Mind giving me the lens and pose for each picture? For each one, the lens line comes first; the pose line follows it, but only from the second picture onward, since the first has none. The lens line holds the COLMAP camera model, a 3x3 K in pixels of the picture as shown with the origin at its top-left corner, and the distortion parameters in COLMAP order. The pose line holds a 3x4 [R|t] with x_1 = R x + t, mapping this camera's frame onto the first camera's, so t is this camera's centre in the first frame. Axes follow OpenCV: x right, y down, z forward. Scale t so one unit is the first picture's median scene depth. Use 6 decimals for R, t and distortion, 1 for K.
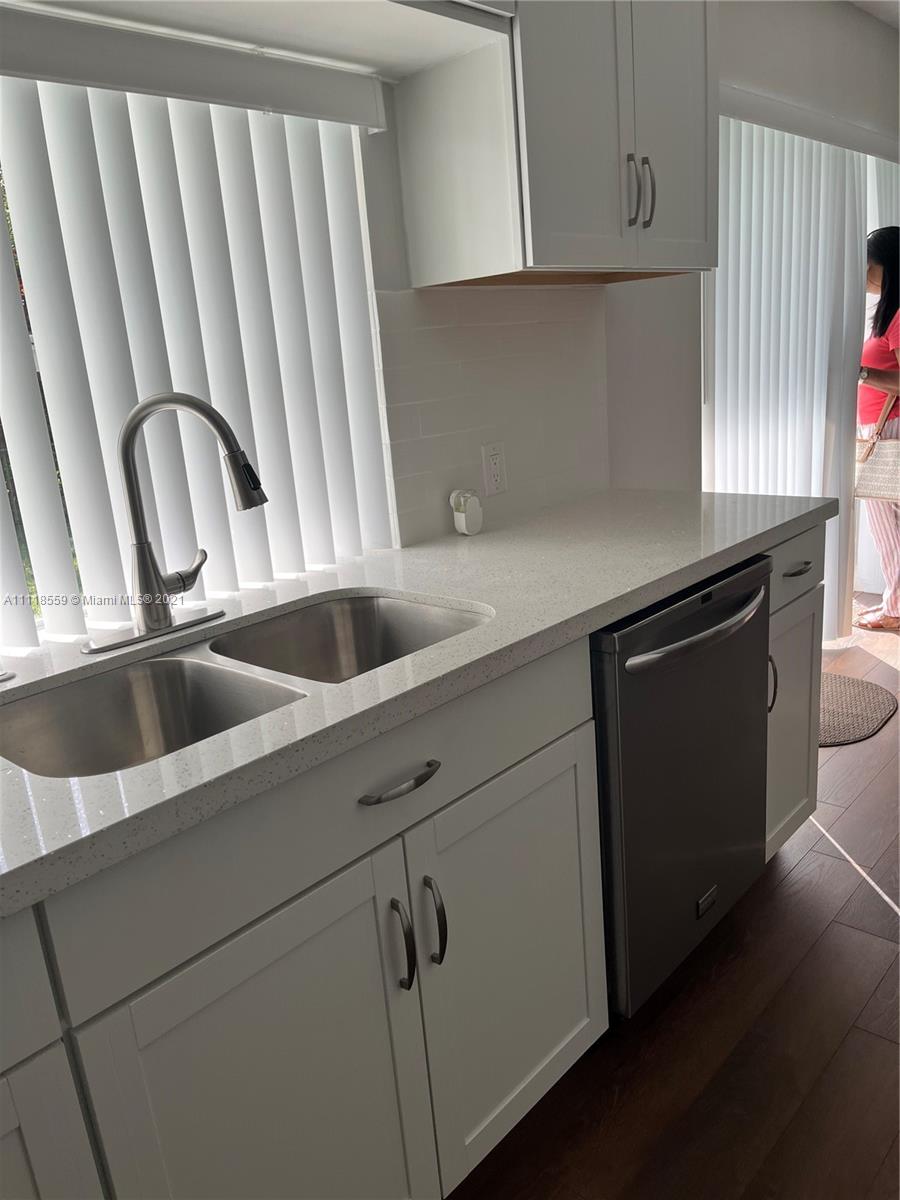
lens RADIAL K [[909.5, 0, 450.0], [0, 909.5, 600.0], [0, 0, 1]] dist [0.044161, -0.050620]
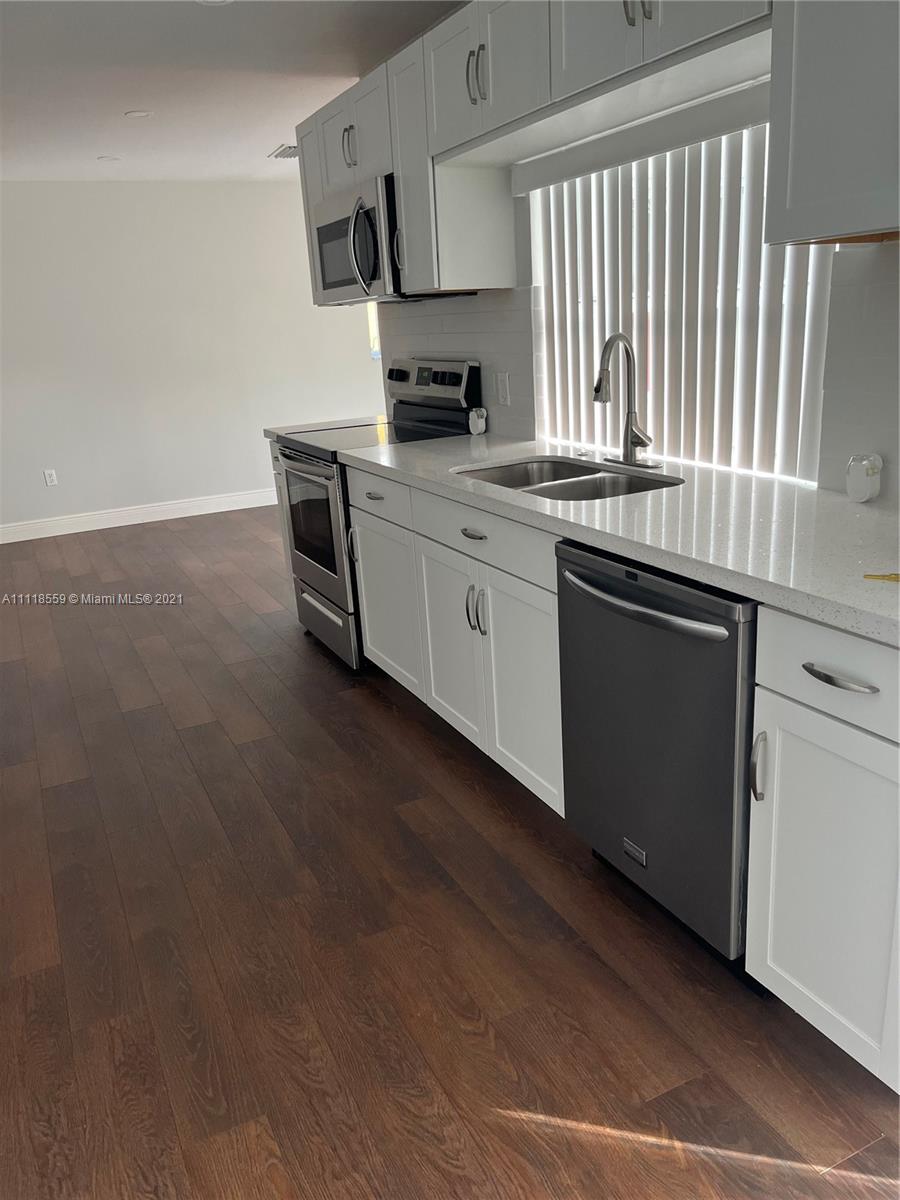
lens RADIAL K [[909.5, 0, 450.0], [0, 909.5, 600.0], [0, 0, 1]] dist [0.044161, -0.050620]
pose [[-0.354543, 0.376090, -0.856070, 1.451057], [-0.150070, 0.880788, 0.449101, -0.483200], [0.922918, 0.287696, -0.255838, 1.210976]]
